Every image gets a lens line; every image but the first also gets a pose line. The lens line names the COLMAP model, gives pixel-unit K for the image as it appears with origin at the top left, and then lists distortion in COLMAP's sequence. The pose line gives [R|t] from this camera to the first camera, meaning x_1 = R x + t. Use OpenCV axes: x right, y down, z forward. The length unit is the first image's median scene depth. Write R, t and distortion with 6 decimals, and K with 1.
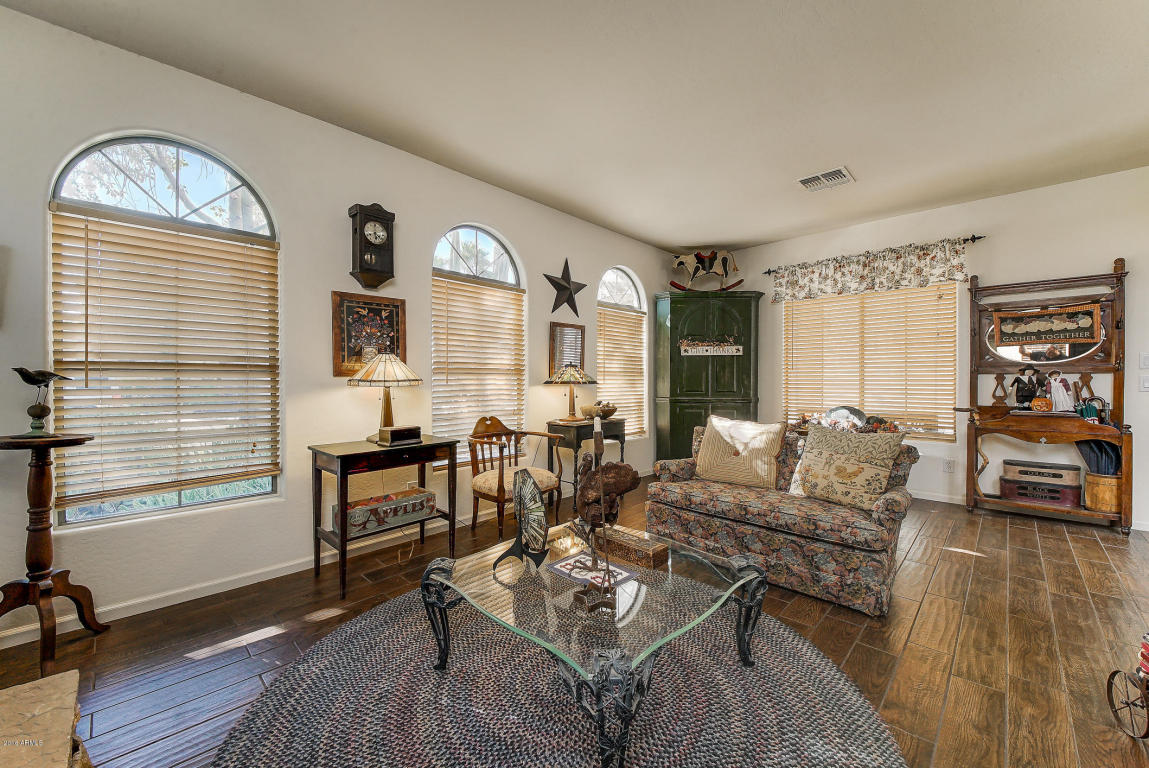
lens RADIAL K [[407.0, 0, 540.7], [0, 407.0, 383.5], [0, 0, 1]] dist [0.001109, -0.000123]
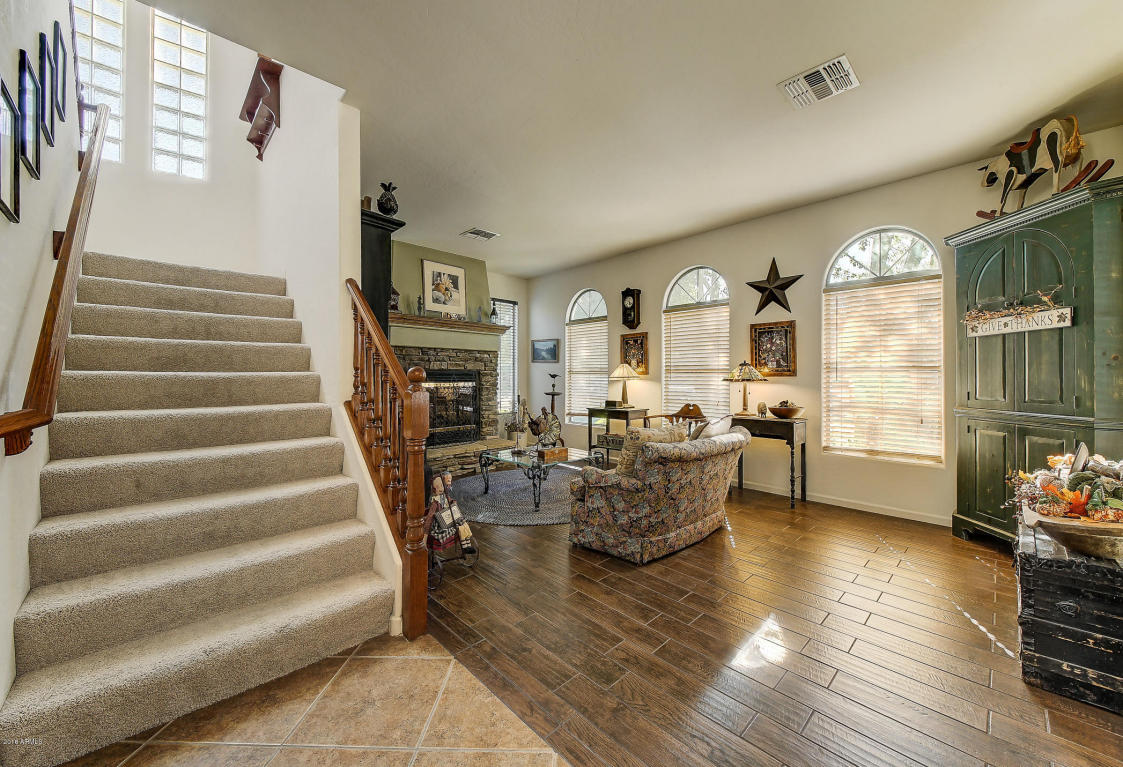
lens RADIAL K [[446.5, 0, 561.5], [0, 446.5, 383.5], [0, 0, 1]] dist [-0.001771, -0.012737]
pose [[-0.022563, 0.016247, -0.999613, 1.386064], [-0.010334, 0.999811, 0.016483, -0.008333], [0.999692, 0.010702, -0.022390, 0.578040]]
